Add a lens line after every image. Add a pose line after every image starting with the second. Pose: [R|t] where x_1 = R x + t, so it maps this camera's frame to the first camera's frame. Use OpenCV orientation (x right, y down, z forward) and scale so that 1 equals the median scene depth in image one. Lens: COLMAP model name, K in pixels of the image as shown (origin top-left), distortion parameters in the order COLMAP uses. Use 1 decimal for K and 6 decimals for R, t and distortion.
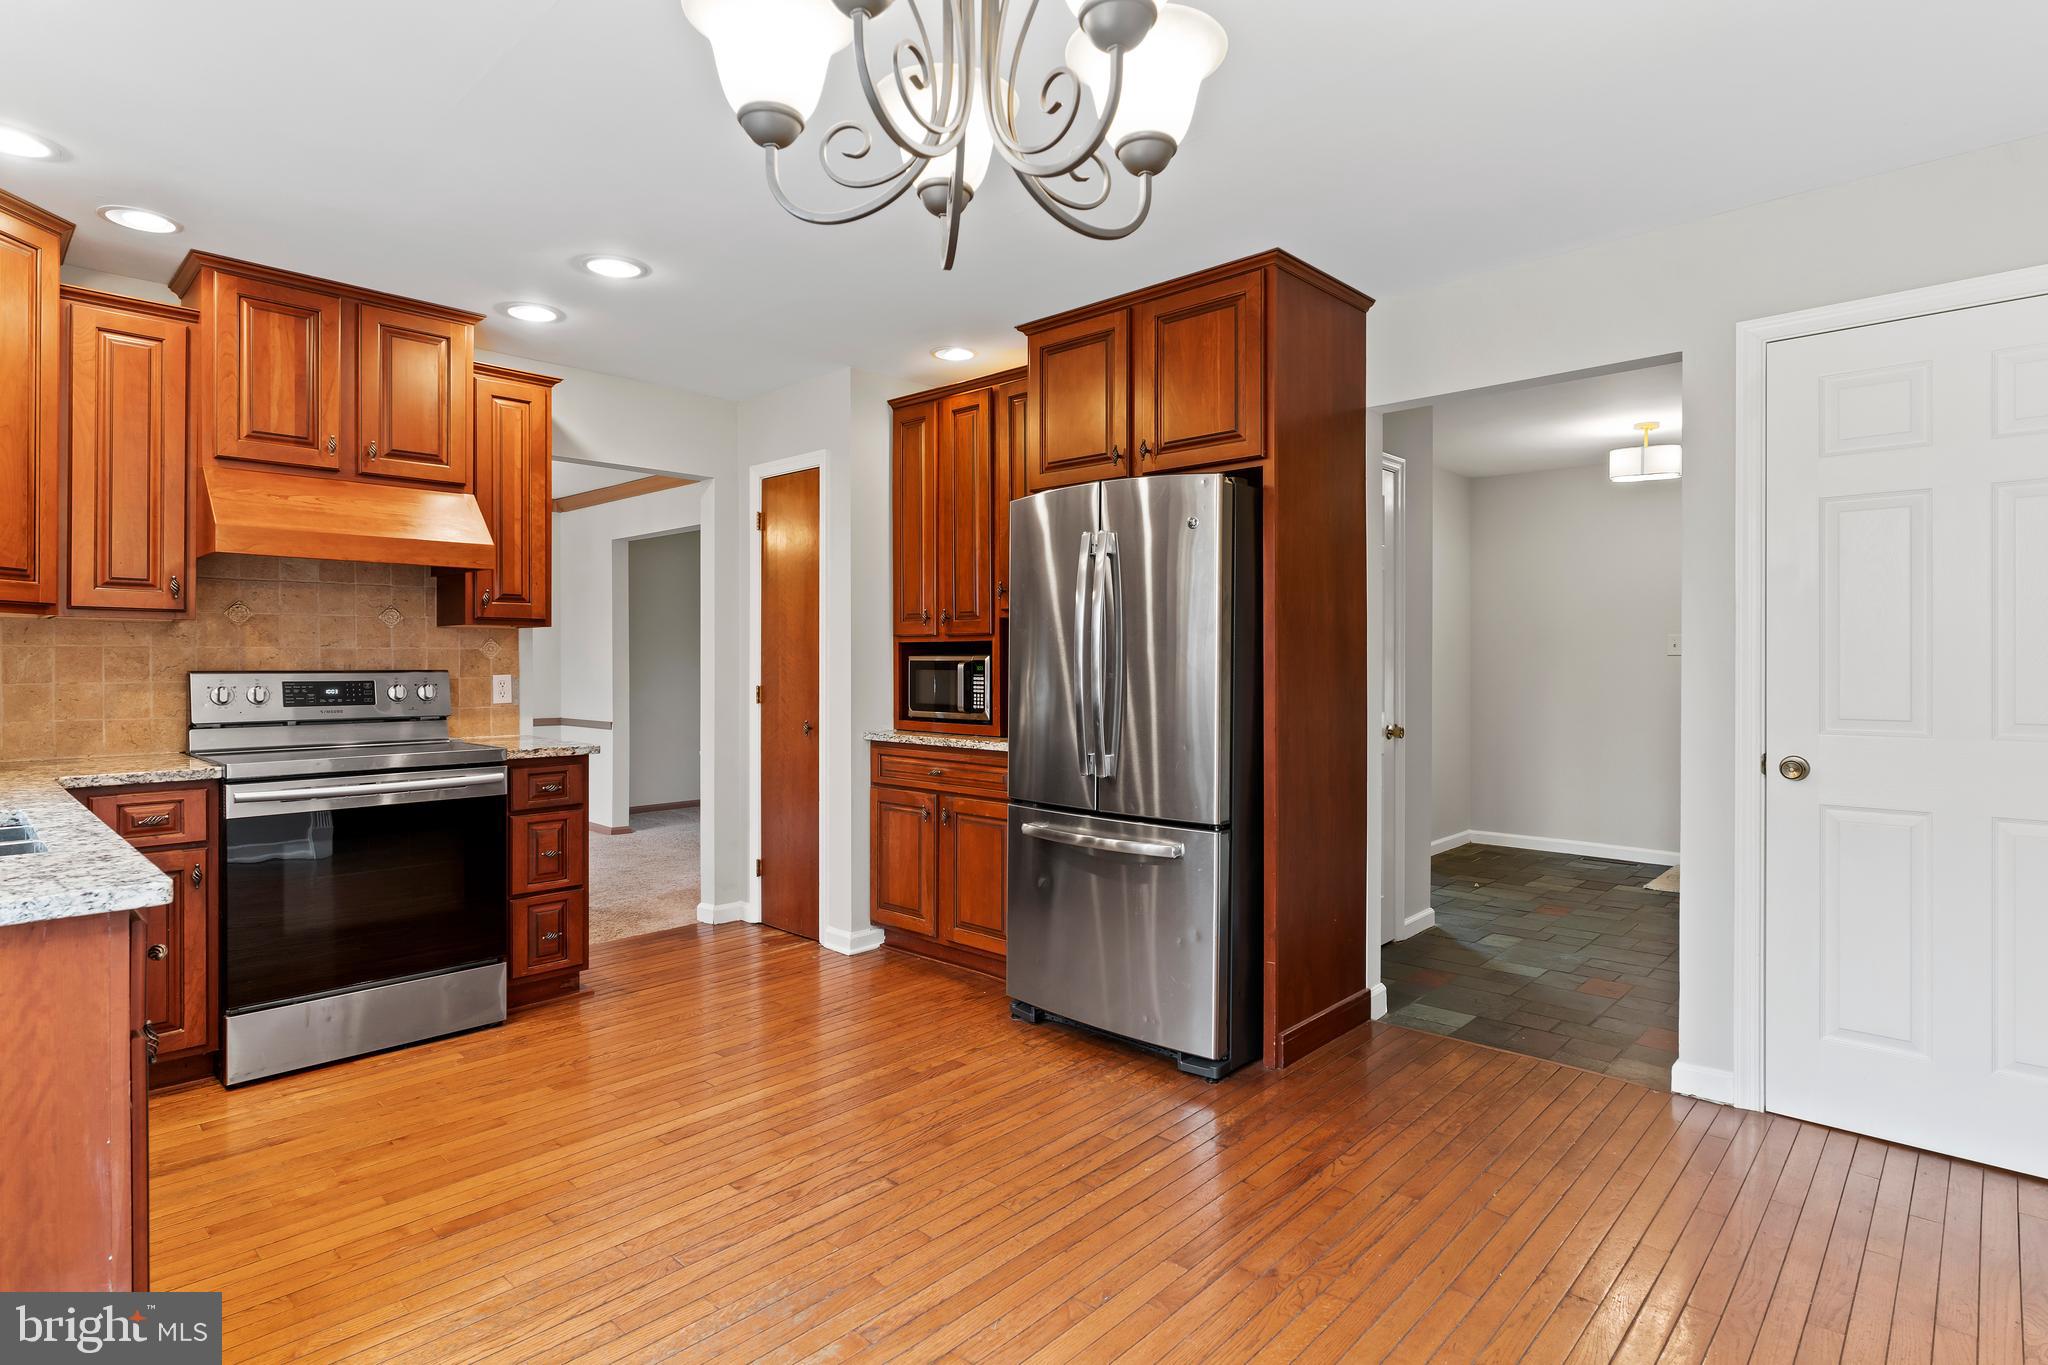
lens RADIAL K [[1046.2, 0, 1012.2], [0, 1046.2, 654.9], [0, 0, 1]] dist [-0.003749, 0.001951]
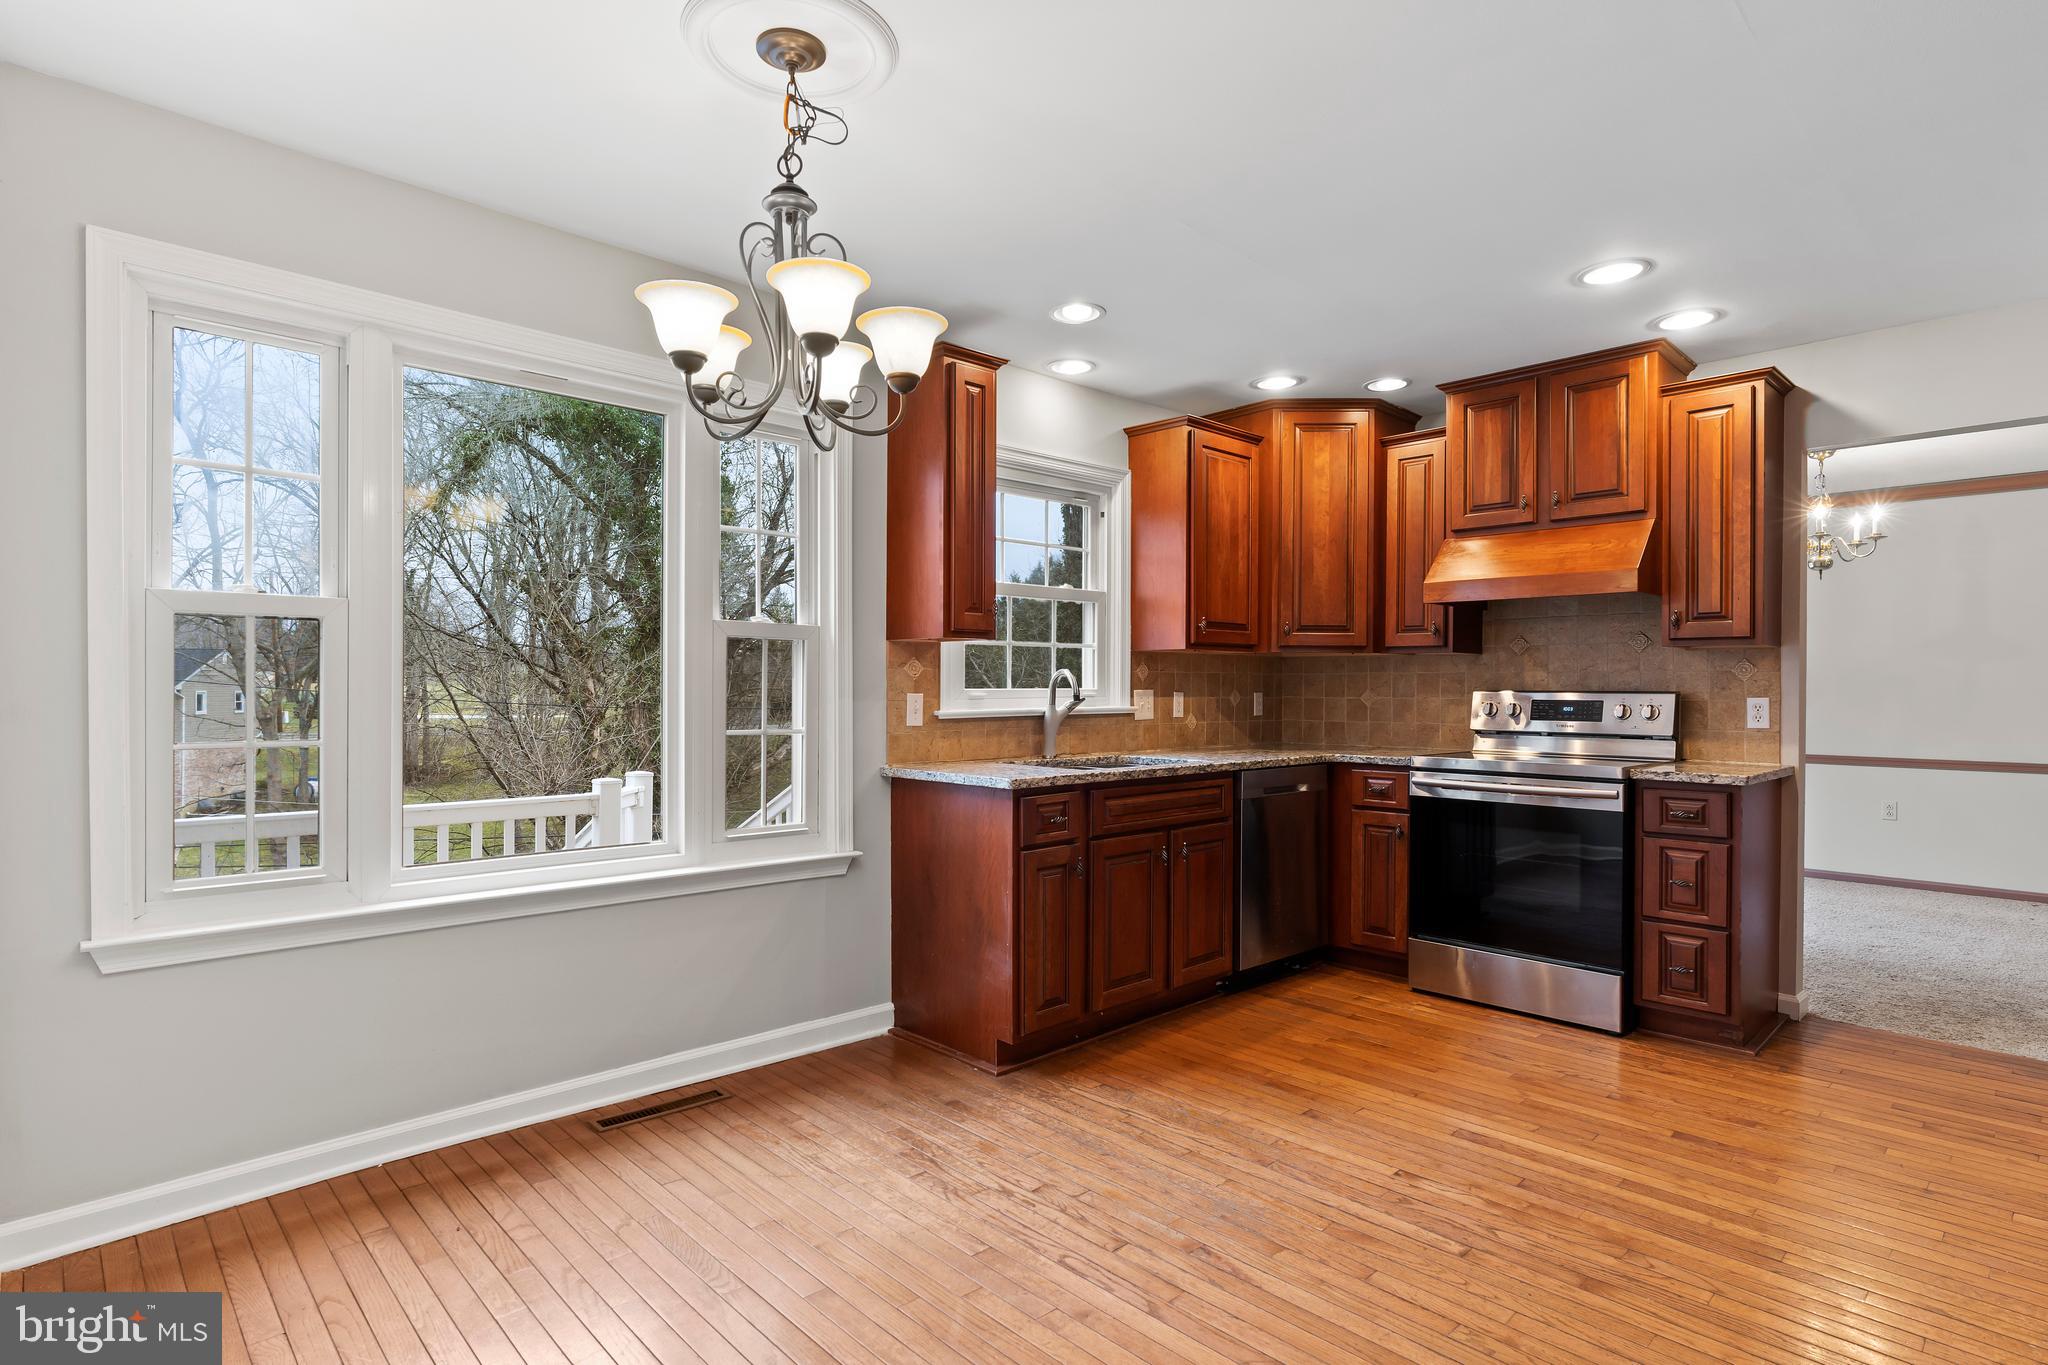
lens RADIAL K [[1046.2, 0, 1018.1], [0, 1046.2, 686.0], [0, 0, 1]] dist [-0.003749, 0.001951]
pose [[-0.042590, 0.001926, -0.999091, 0.599895], [0.004713, 0.999987, 0.001727, 0.005201], [0.999082, -0.004635, -0.042599, 0.483577]]
